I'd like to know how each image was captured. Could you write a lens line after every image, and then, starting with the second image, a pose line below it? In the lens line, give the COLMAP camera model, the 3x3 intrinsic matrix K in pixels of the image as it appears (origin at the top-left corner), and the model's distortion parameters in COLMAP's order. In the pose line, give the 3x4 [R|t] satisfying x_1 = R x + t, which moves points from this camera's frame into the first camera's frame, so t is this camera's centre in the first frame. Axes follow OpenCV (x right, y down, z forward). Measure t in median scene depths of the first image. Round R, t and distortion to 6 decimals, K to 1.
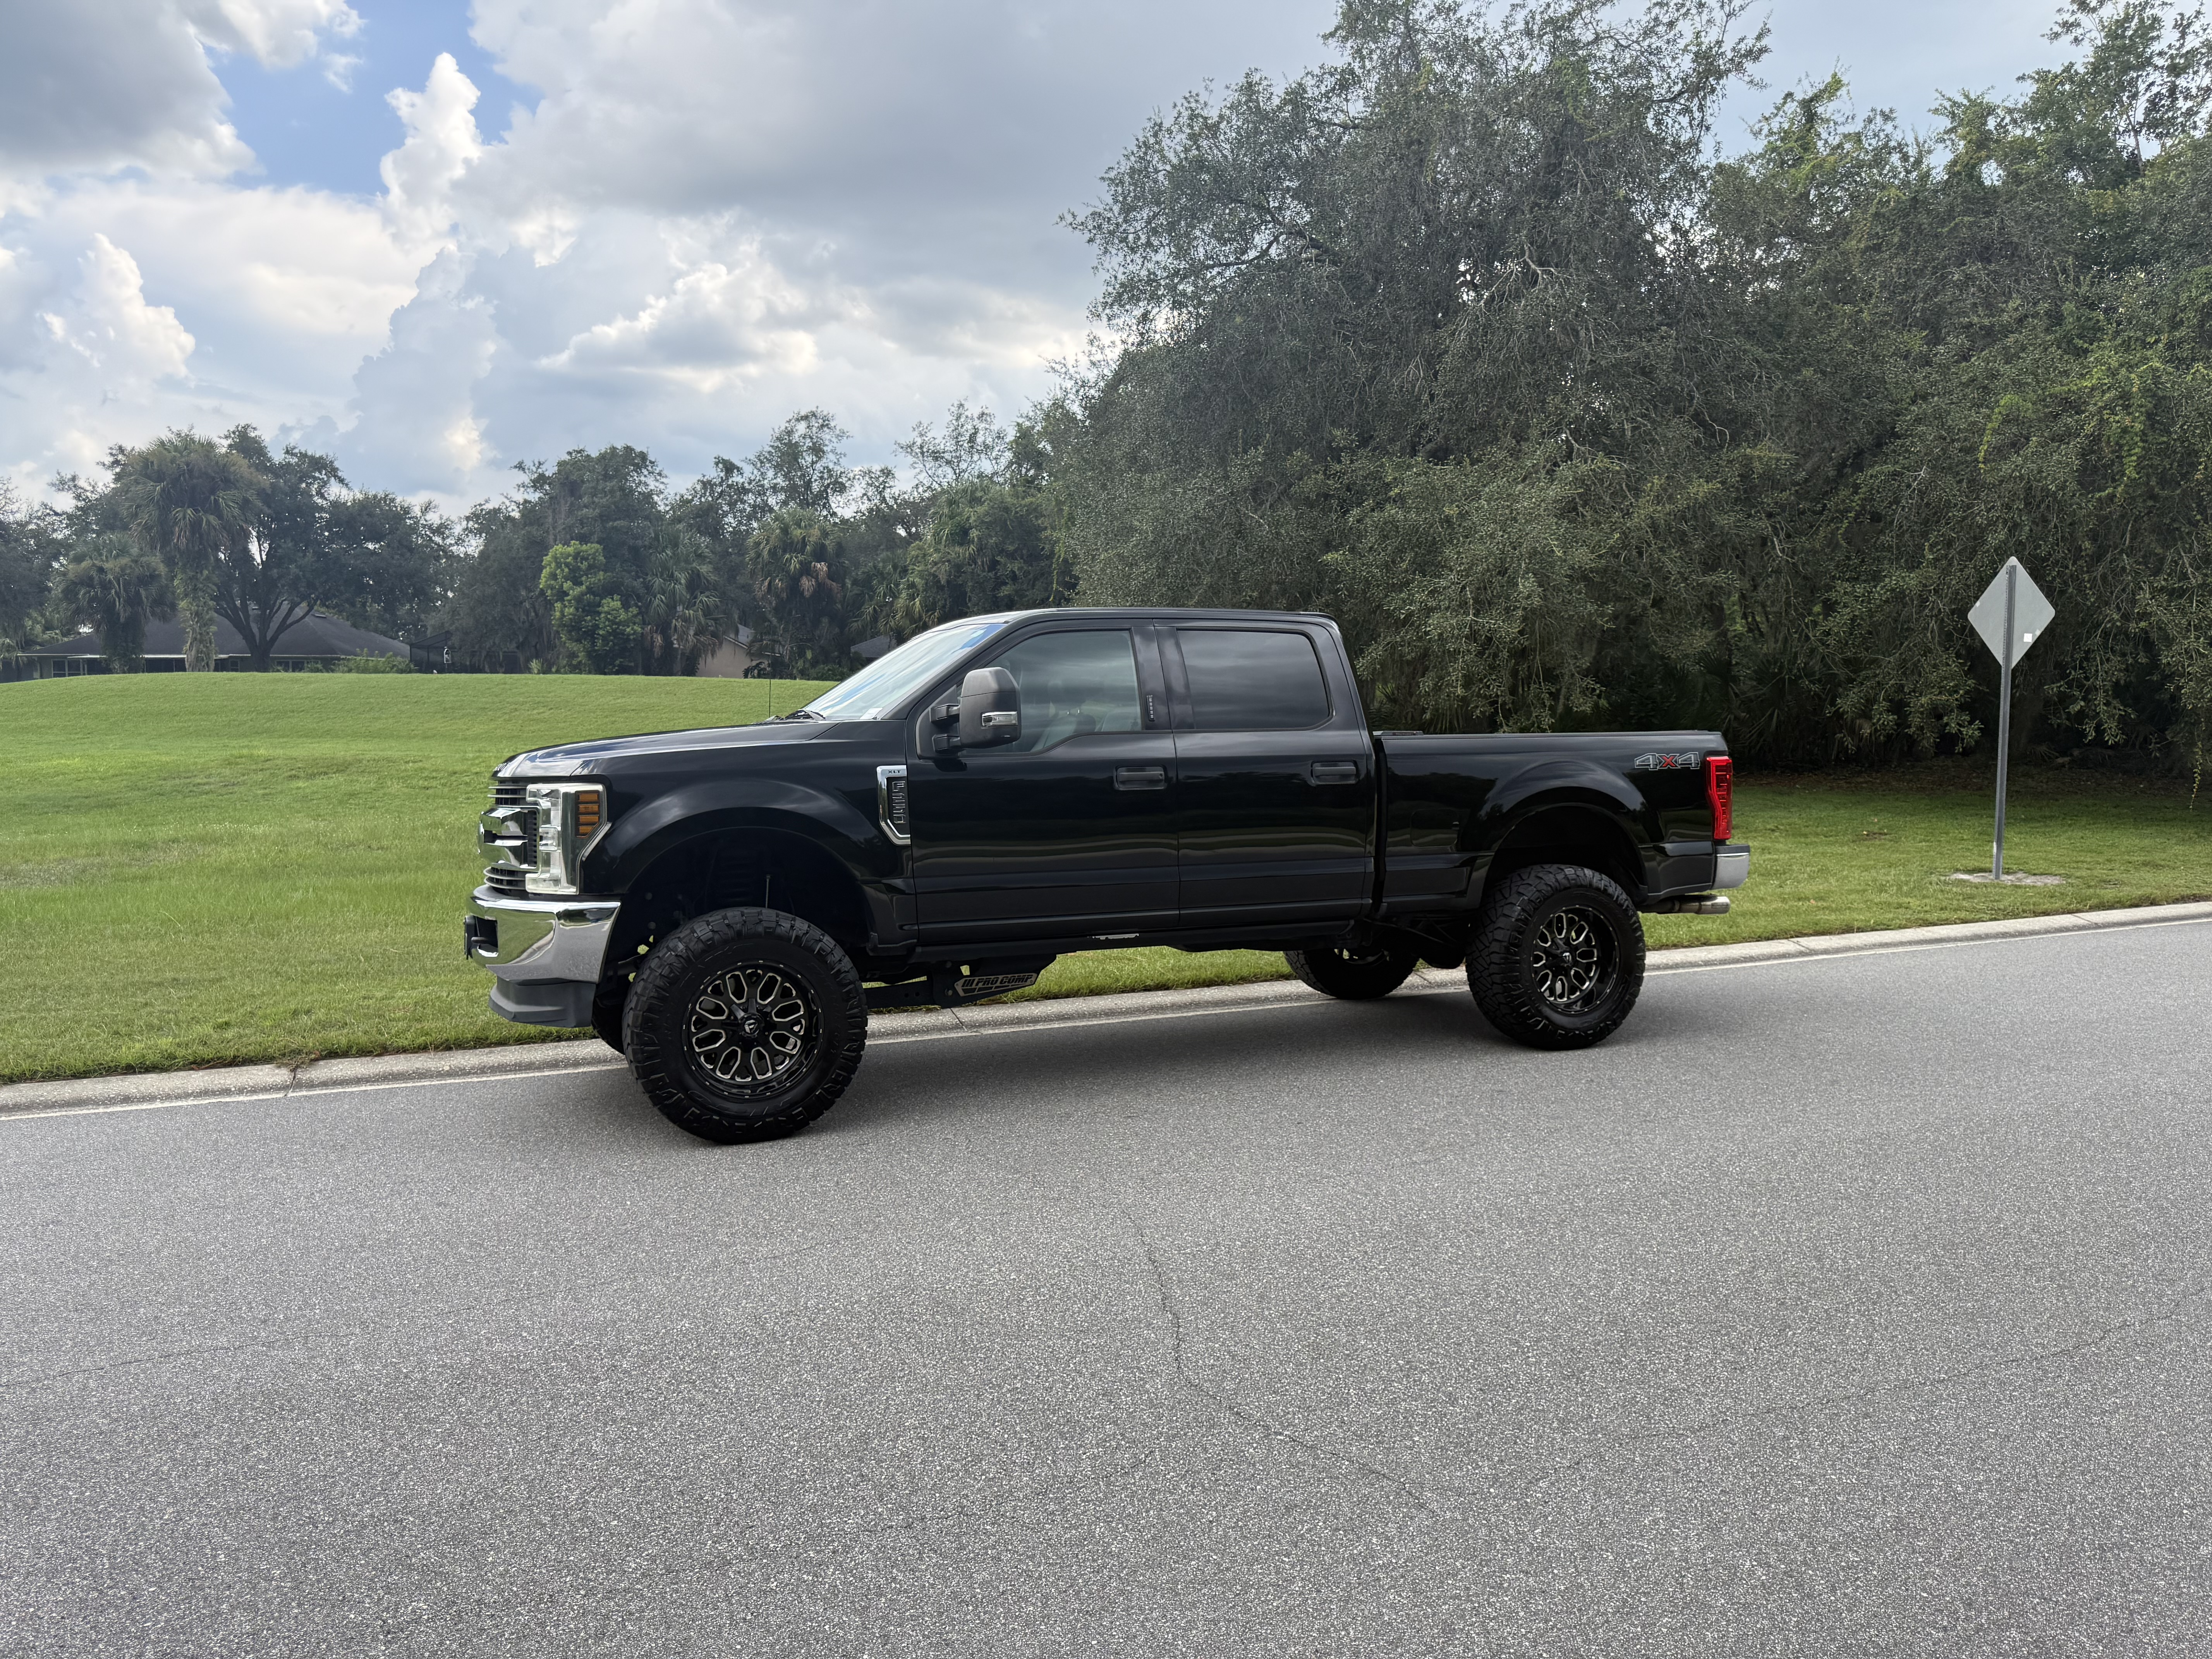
lens RADIAL K [[1551.4, 0, 1074.9], [0, 1551.4, 832.6], [0, 0, 1]] dist [0.100094, -0.102666]
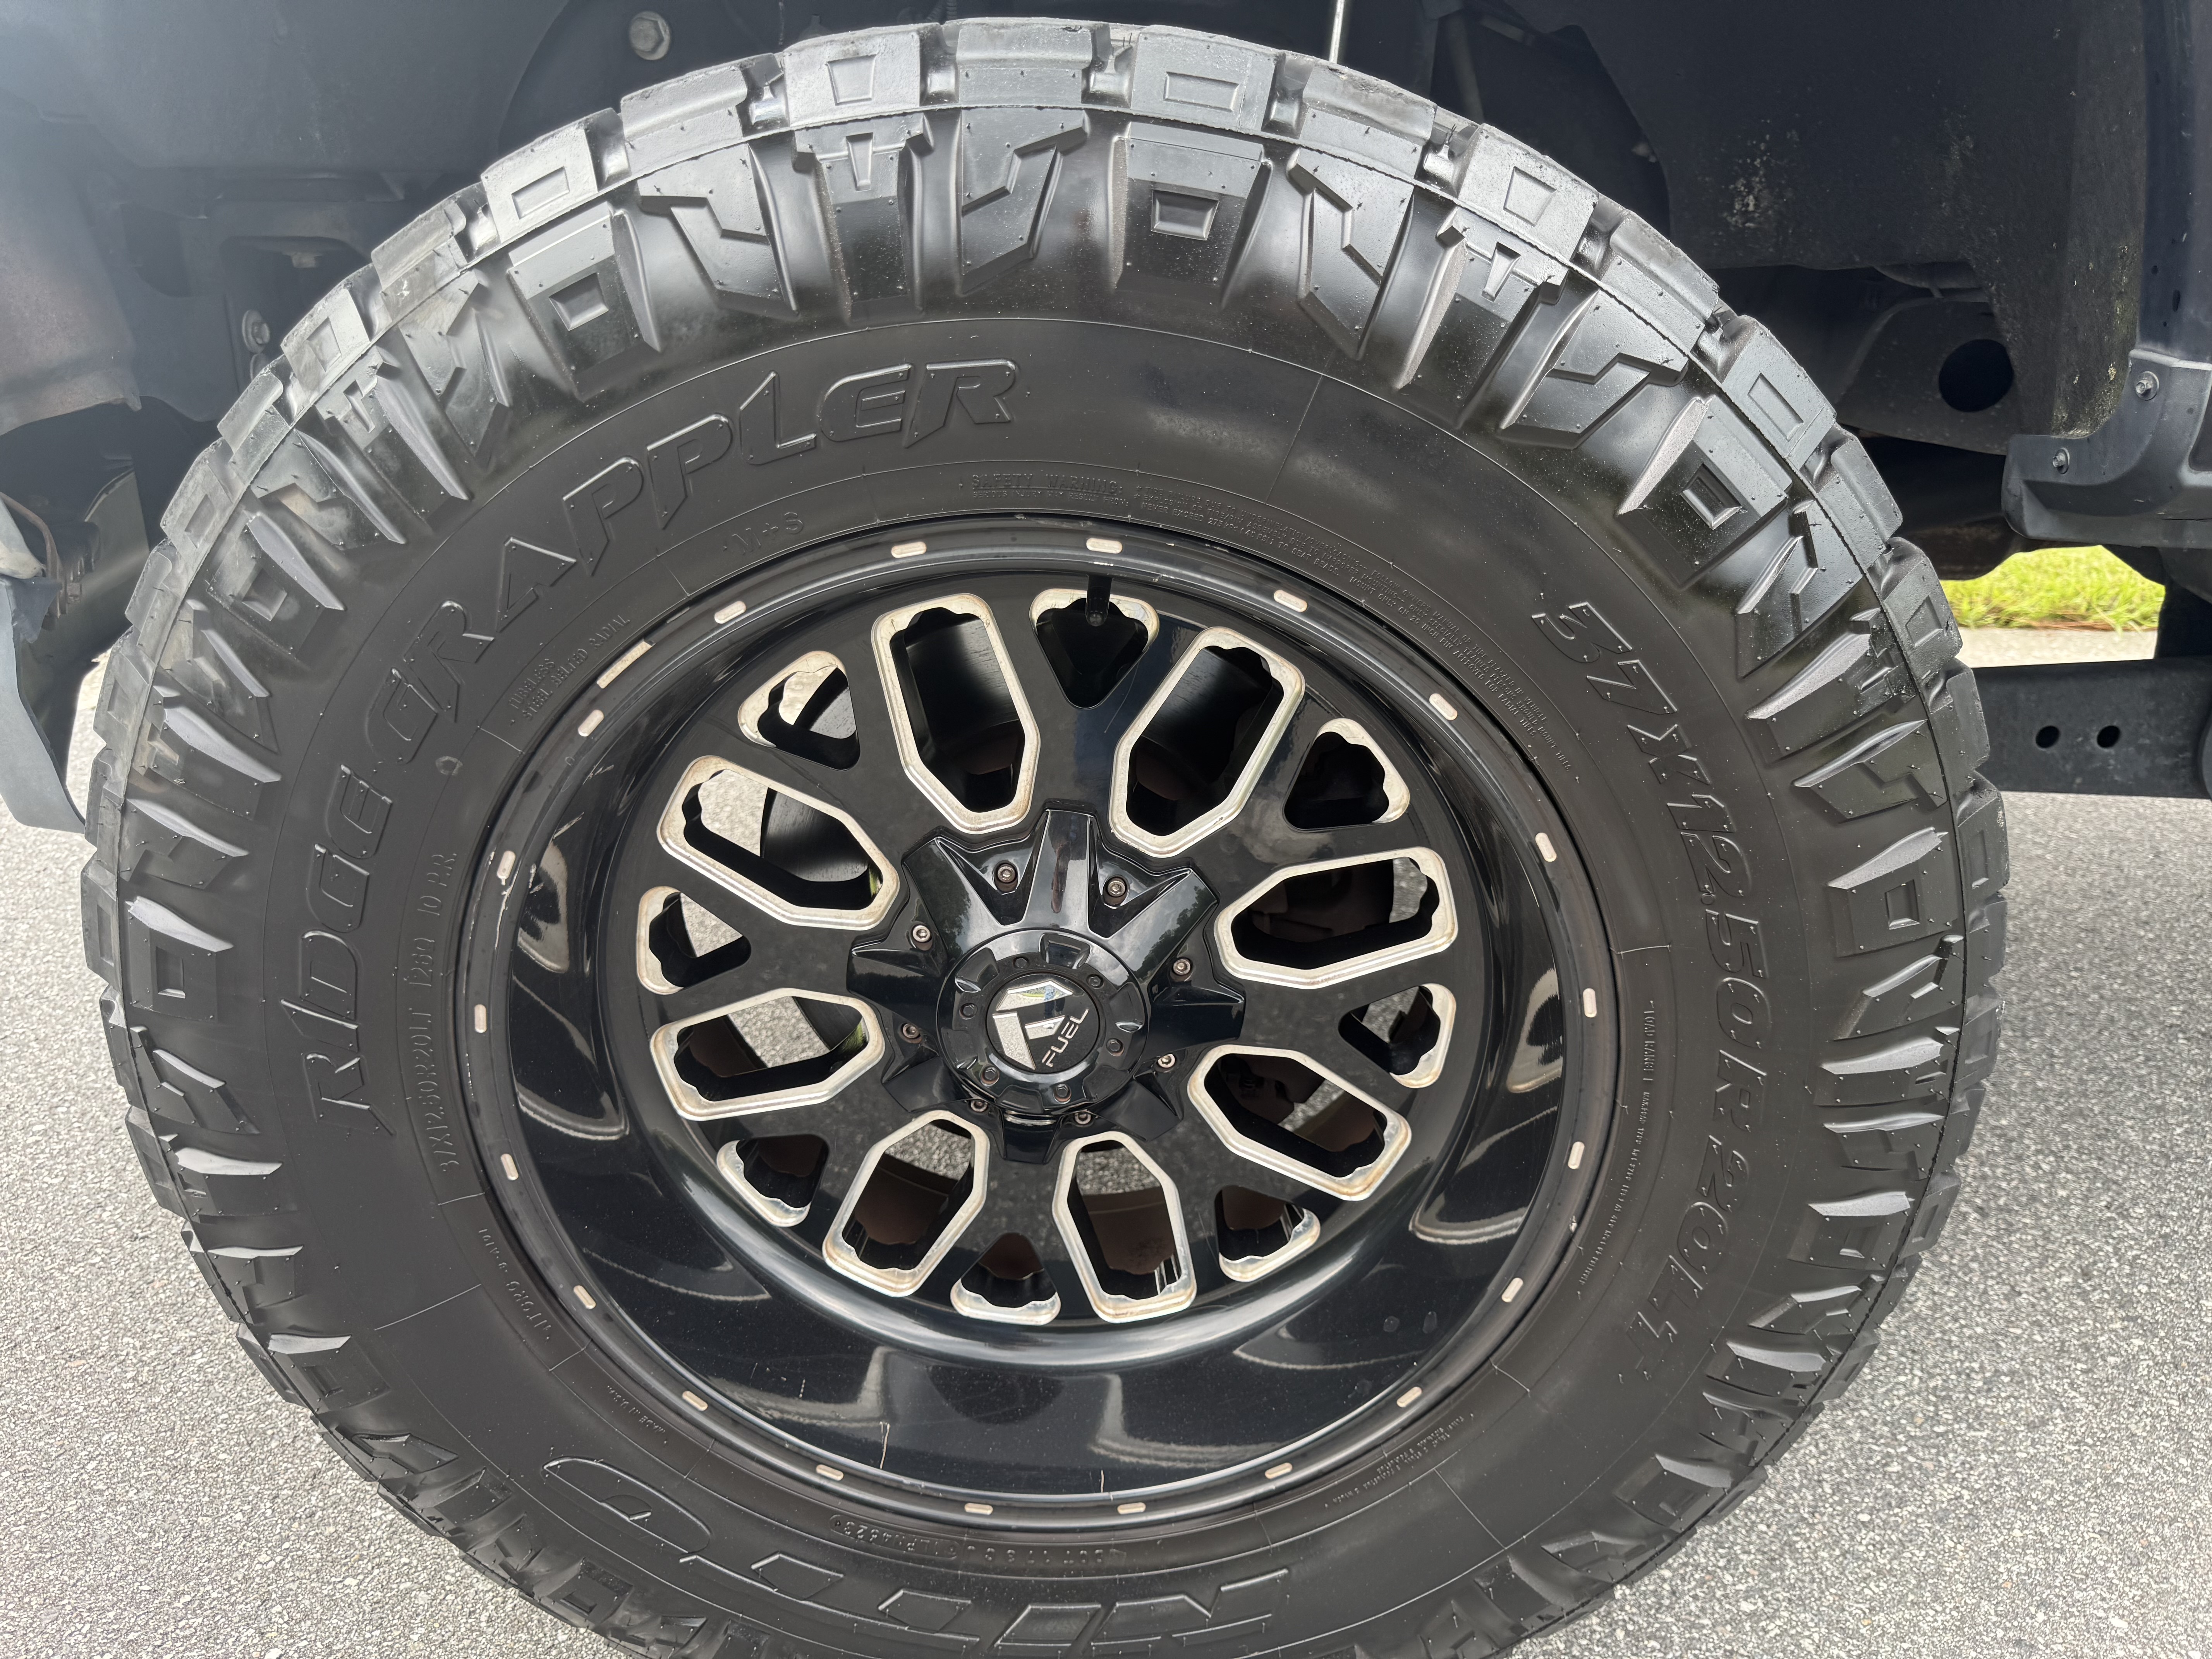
lens RADIAL K [[1585.5, 0, 1104.7], [0, 1585.5, 839.9], [0, 0, 1]] dist [0.010183, -0.004247]
pose [[0.911238, 0.178641, -0.371124, -0.120454], [-0.037940, 0.933622, 0.356245, 0.048221], [0.410129, -0.310544, 0.857529, 0.690020]]
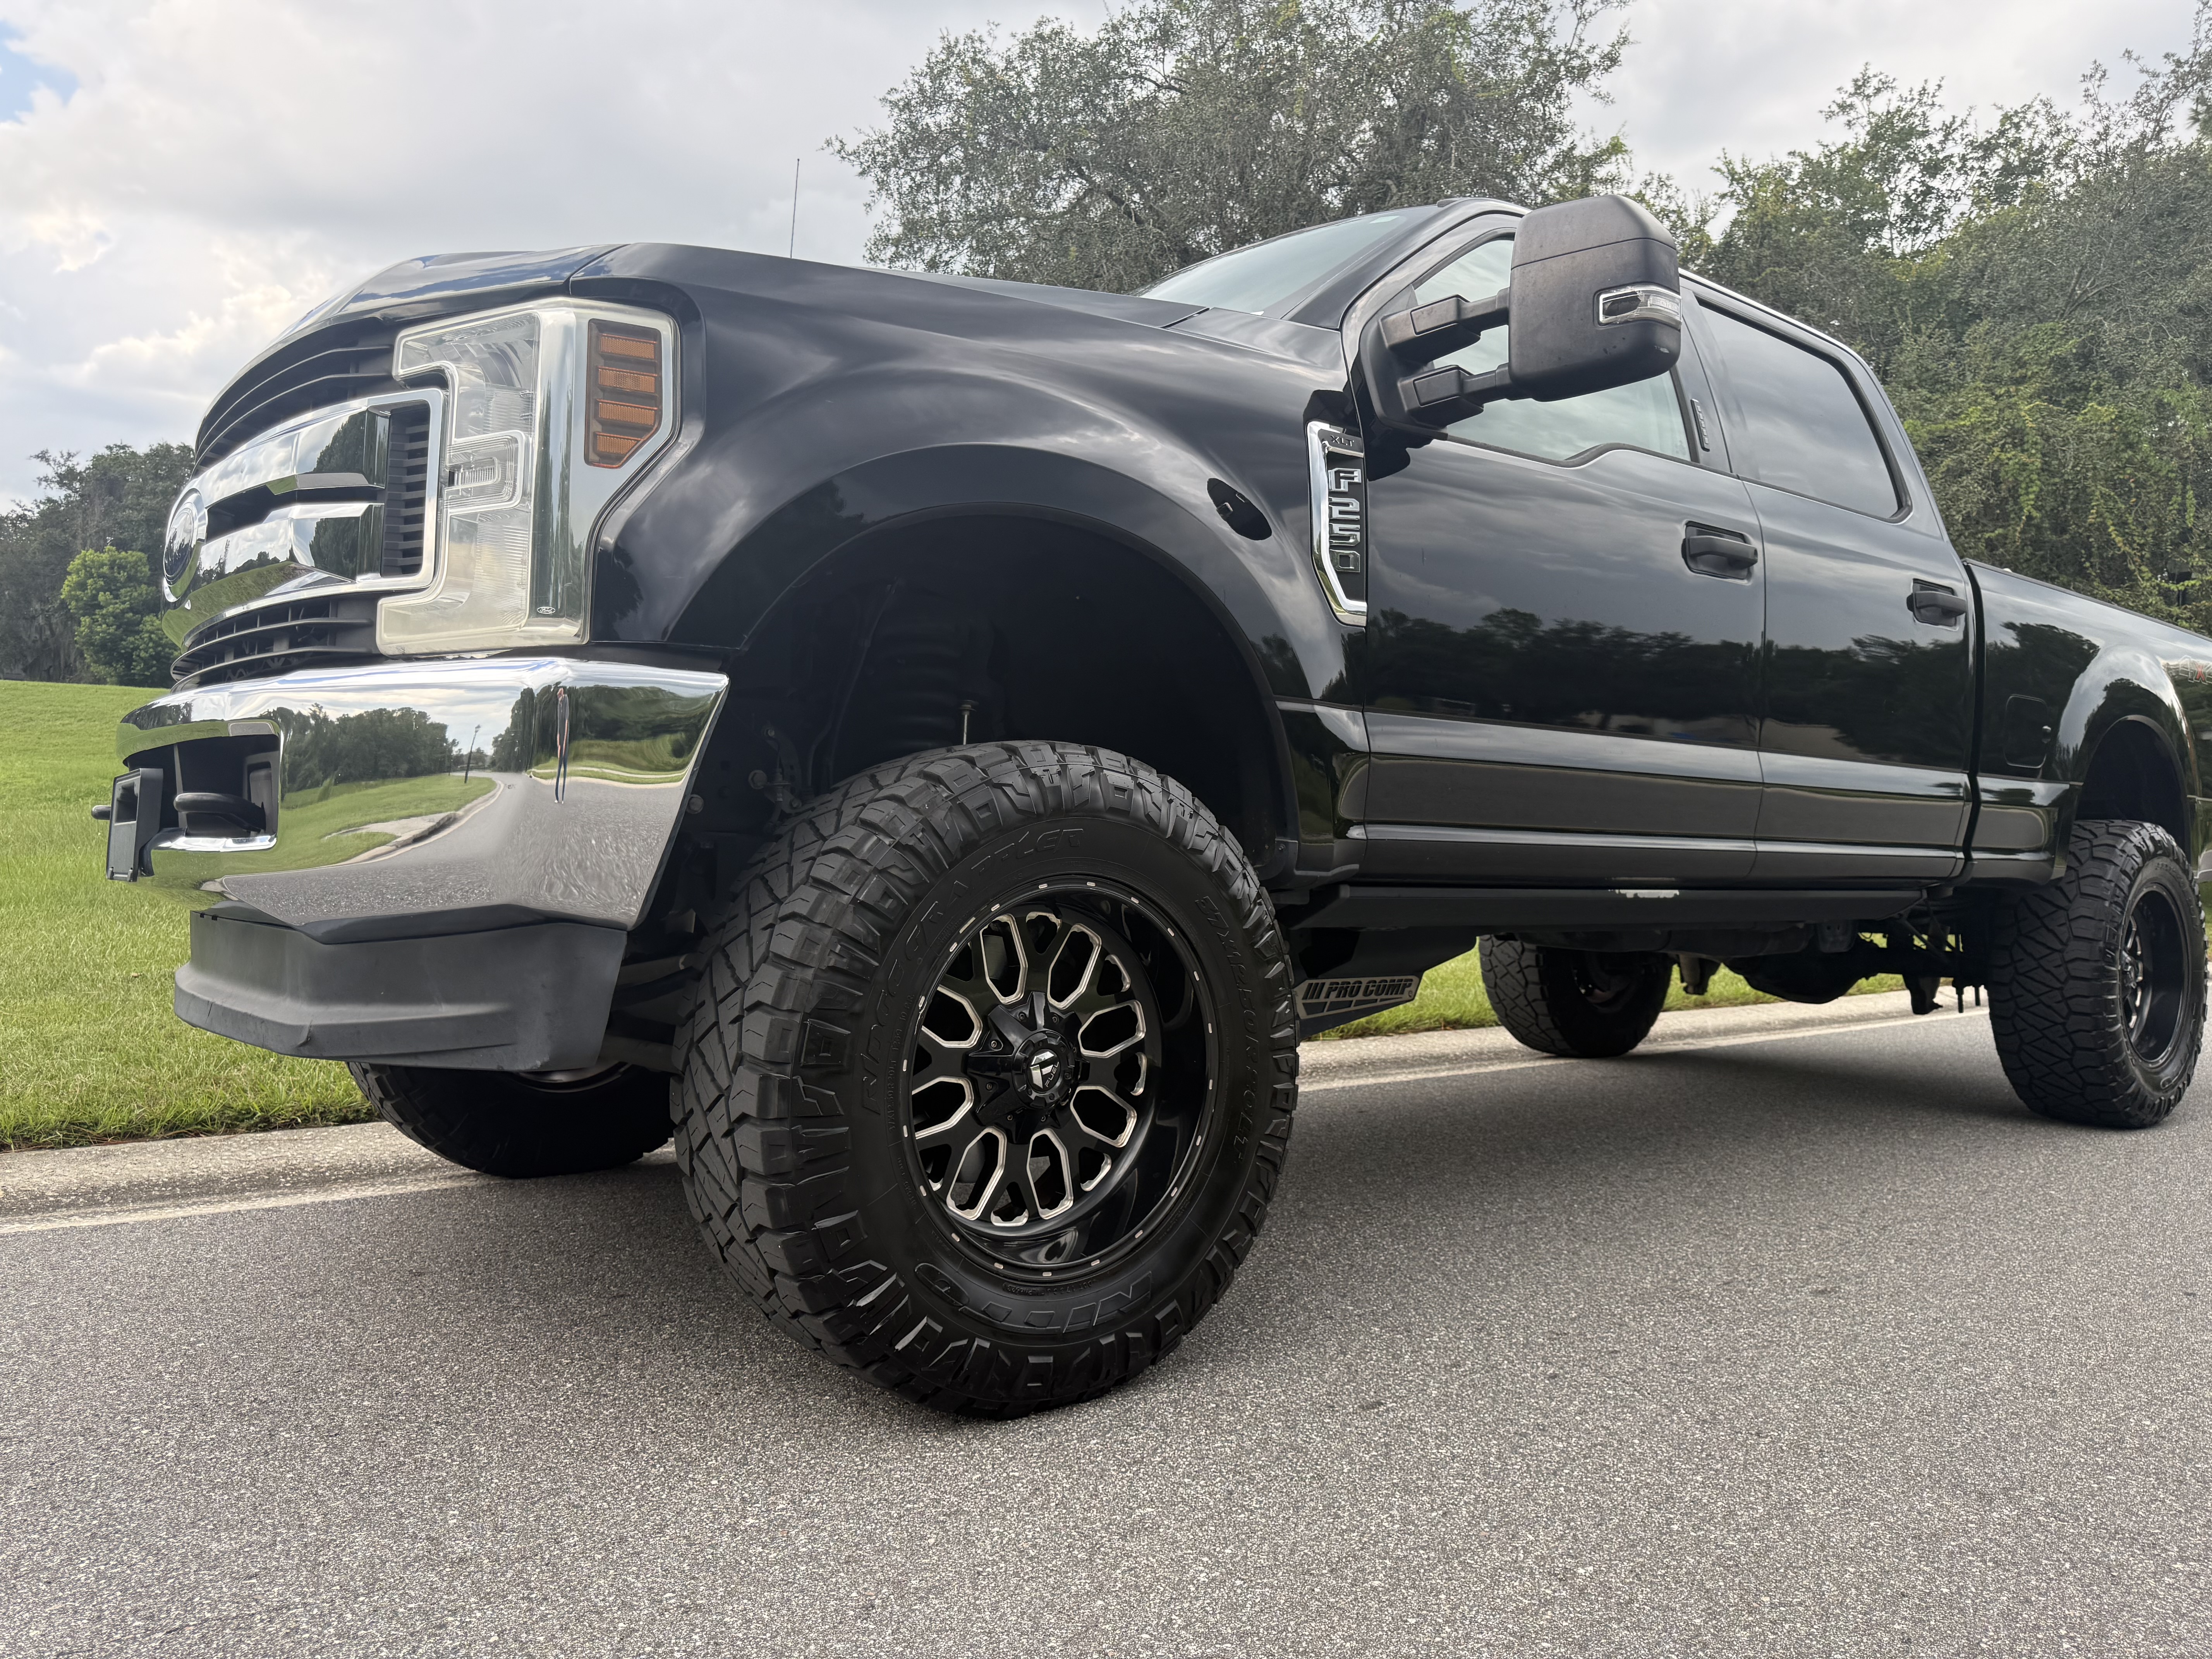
lens RADIAL K [[1585.5, 0, 1104.7], [0, 1585.5, 839.9], [0, 0, 1]] dist [0.010183, -0.004247]
pose [[0.965031, 0.036068, 0.259644, -0.223303], [-0.022503, 0.998231, -0.055030, 0.070663], [-0.261170, 0.047263, 0.964135, 0.499790]]
